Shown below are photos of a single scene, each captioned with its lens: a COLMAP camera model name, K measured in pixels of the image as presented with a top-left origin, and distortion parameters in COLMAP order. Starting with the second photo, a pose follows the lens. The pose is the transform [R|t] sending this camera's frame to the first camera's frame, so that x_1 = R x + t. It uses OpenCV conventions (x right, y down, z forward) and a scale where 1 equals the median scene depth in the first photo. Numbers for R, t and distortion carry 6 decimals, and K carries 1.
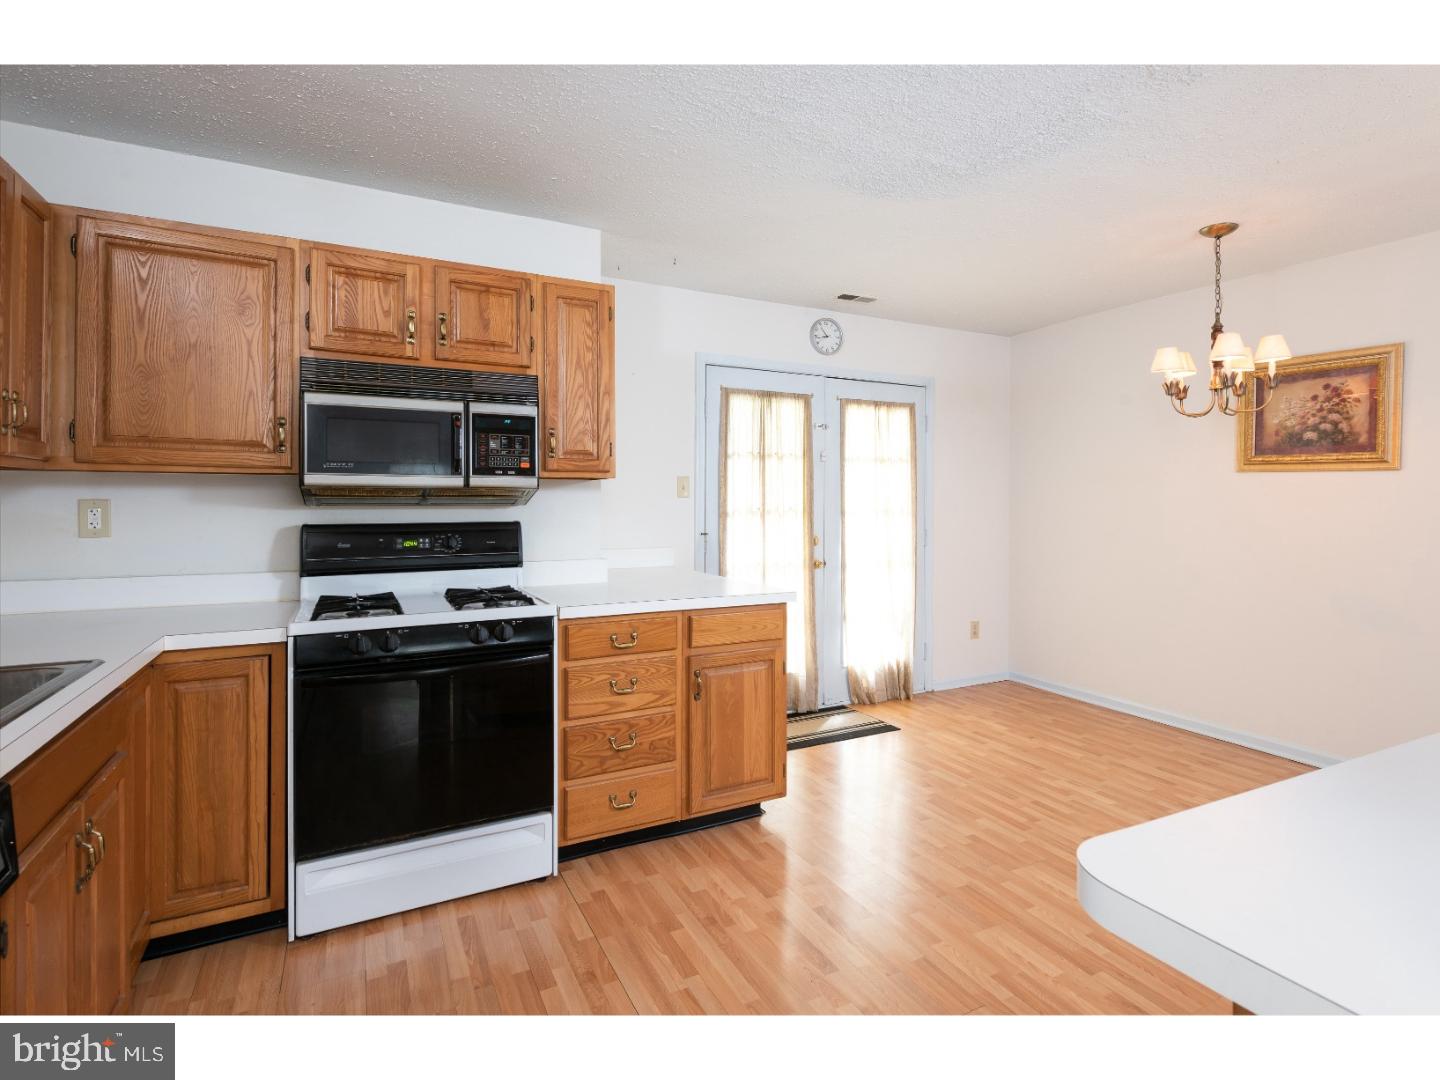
lens RADIAL K [[746.4, 0, 721.2], [0, 746.4, 506.0], [0, 0, 1]] dist [0.000762, -0.000592]
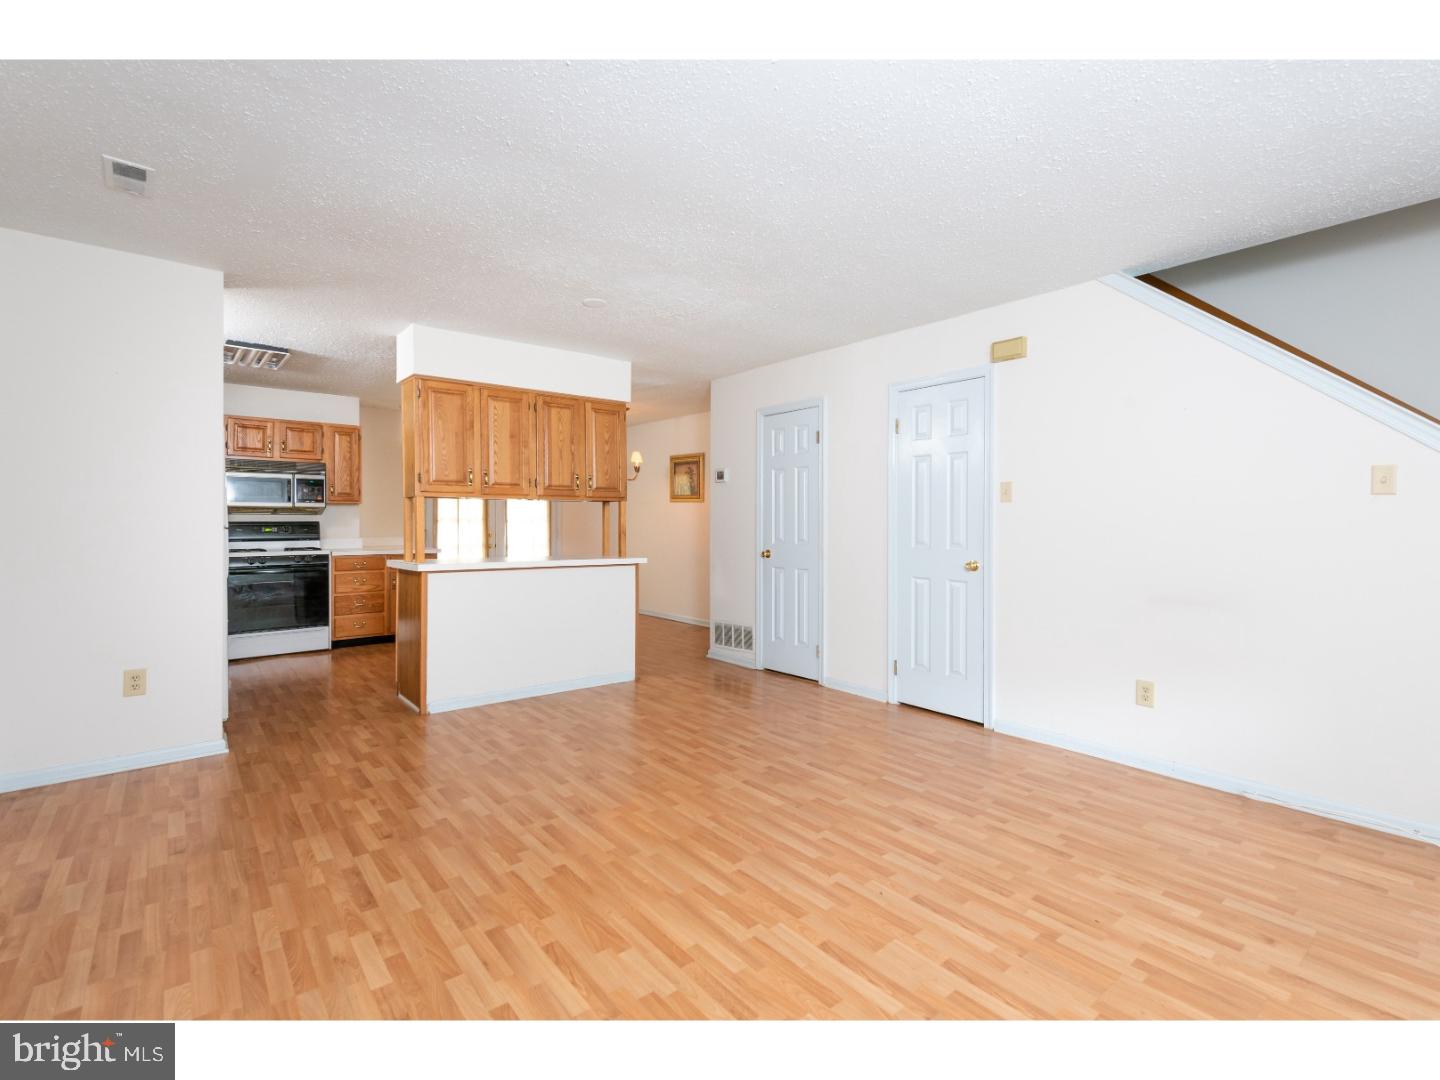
lens RADIAL K [[660.7, 0, 720.0], [0, 660.7, 540.0], [0, 0, 1]] dist [0.000461, 0.000207]
pose [[0.983222, -0.002043, 0.182403, 0.677439], [-0.001196, 0.999844, 0.017643, 0.046284], [-0.182410, -0.017566, 0.983066, -1.490776]]
